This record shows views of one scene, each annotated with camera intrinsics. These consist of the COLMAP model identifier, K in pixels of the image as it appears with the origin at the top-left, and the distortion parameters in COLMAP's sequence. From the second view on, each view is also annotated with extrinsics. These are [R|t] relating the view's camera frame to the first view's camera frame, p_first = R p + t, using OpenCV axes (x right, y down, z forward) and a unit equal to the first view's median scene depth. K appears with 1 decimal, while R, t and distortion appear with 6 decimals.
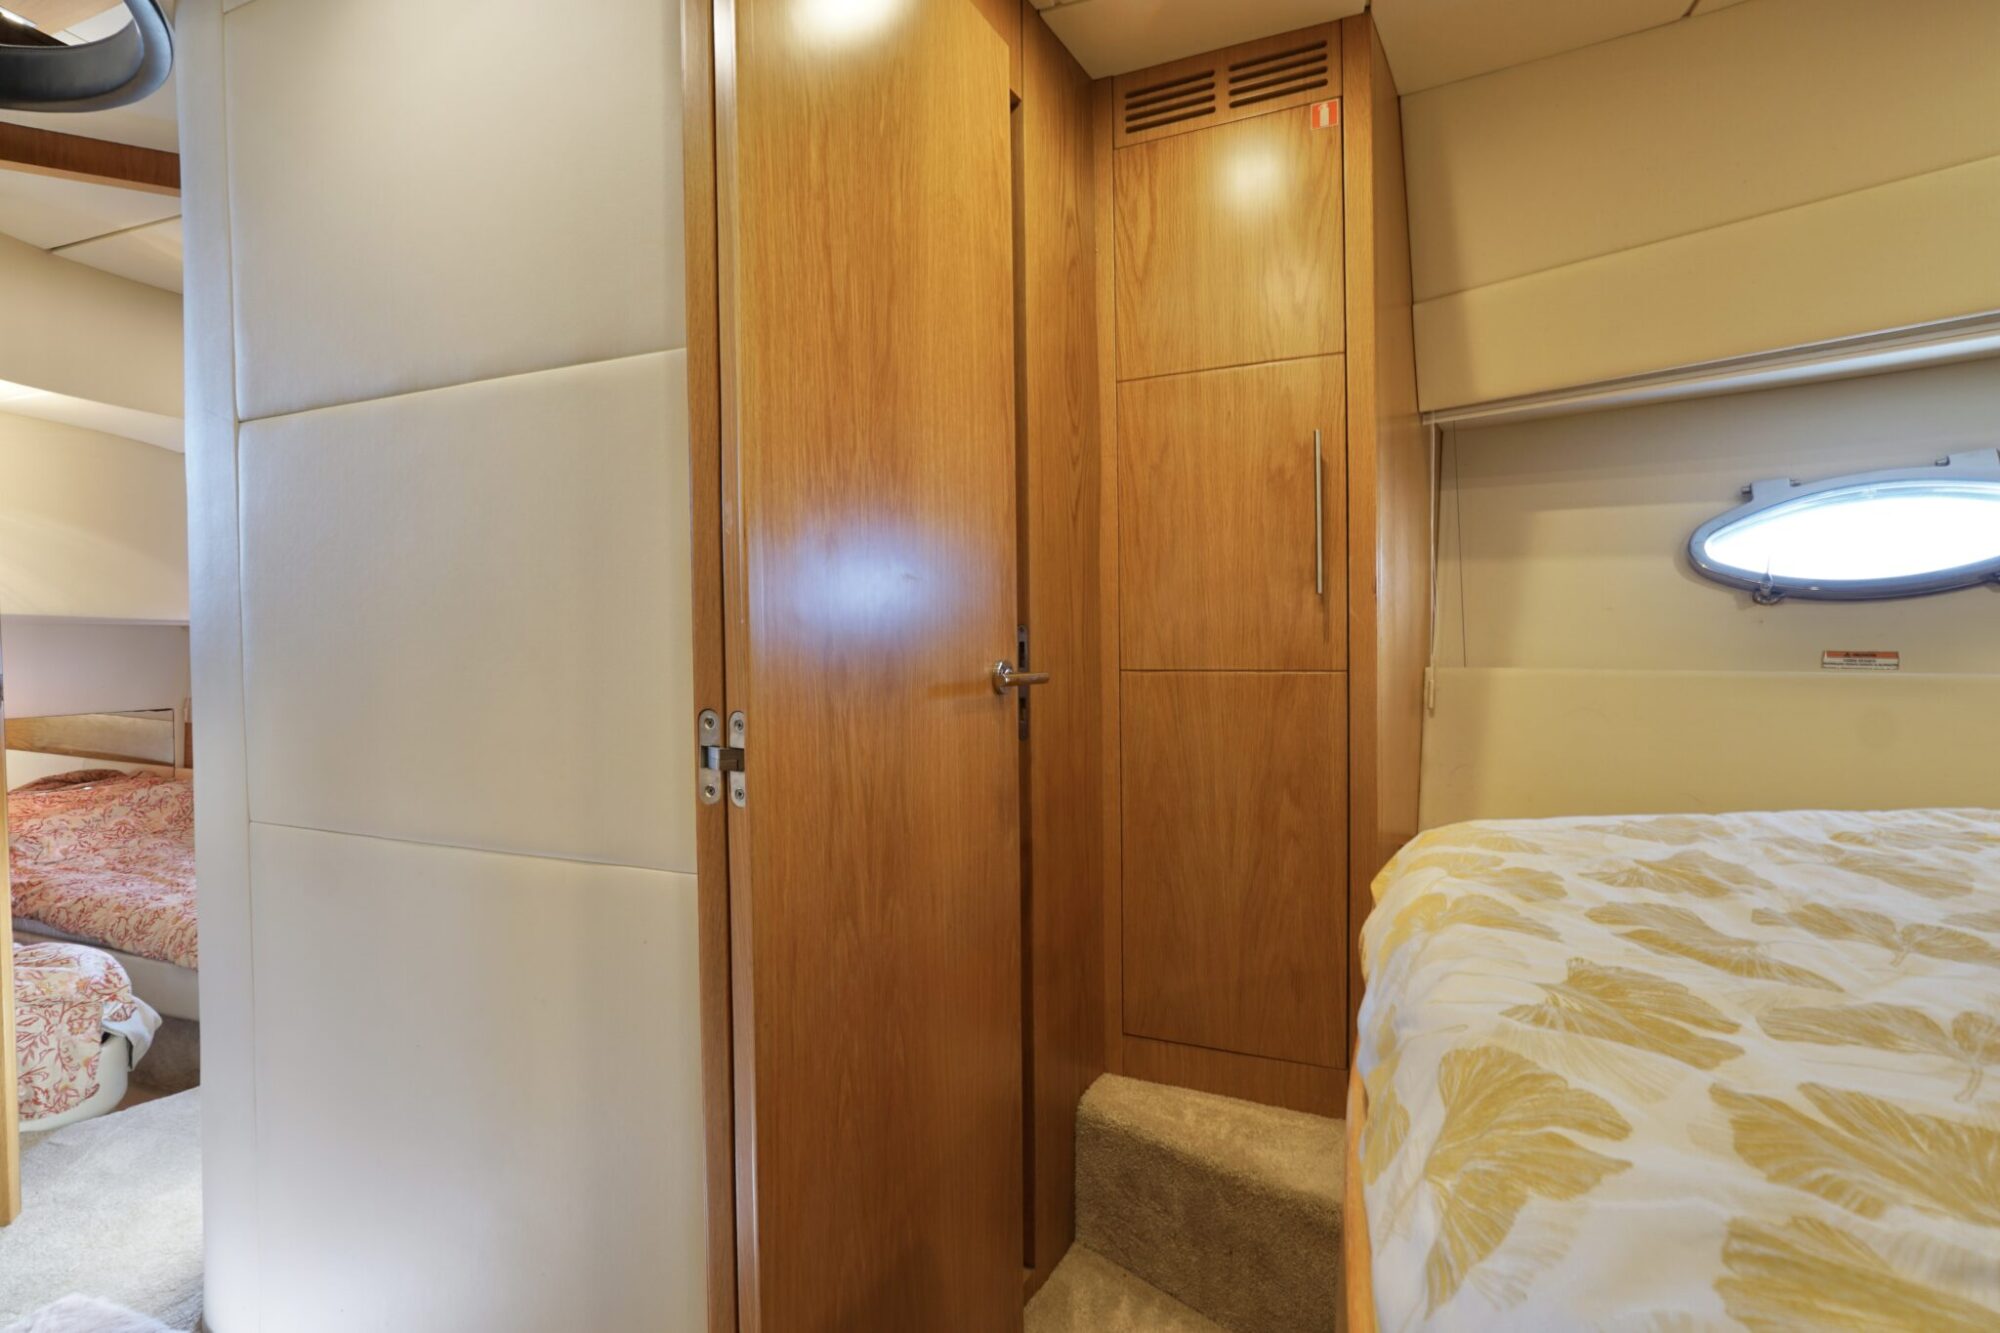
lens RADIAL K [[852.9, 0, 989.9], [0, 852.9, 655.5], [0, 0, 1]] dist [-0.005094, 0.002586]
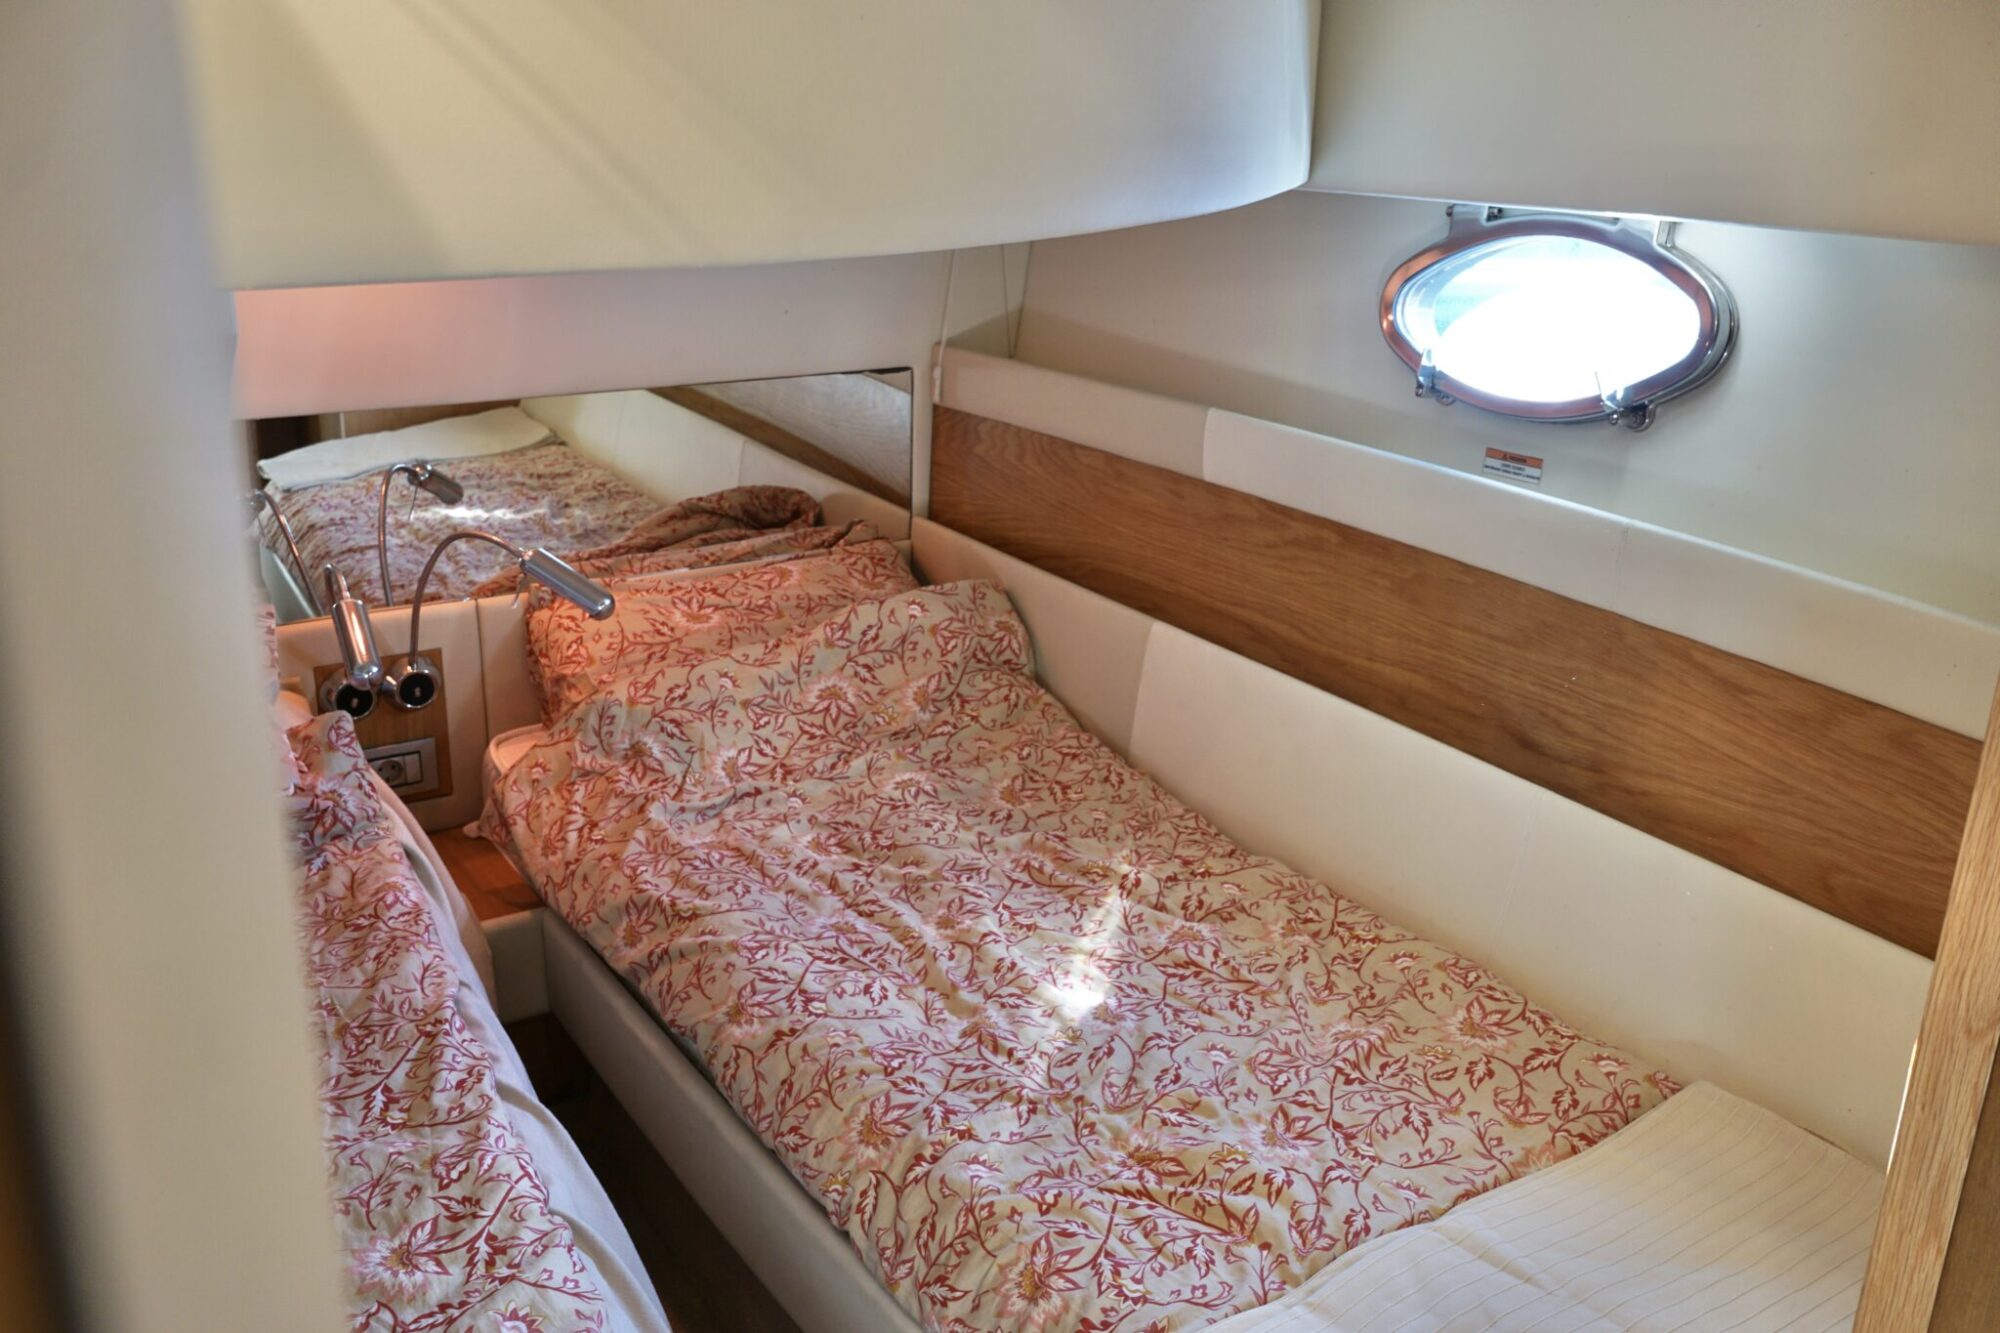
lens RADIAL K [[1731.3, 0, 999.7], [0, 1731.3, 666.9], [0, 0, 1]] dist [0.004356, -0.018252]
pose [[0.793989, 0.211788, -0.569848, -0.539769], [-0.033406, 0.951139, 0.306950, -0.055892], [0.607013, -0.224679, 0.762269, 0.474162]]
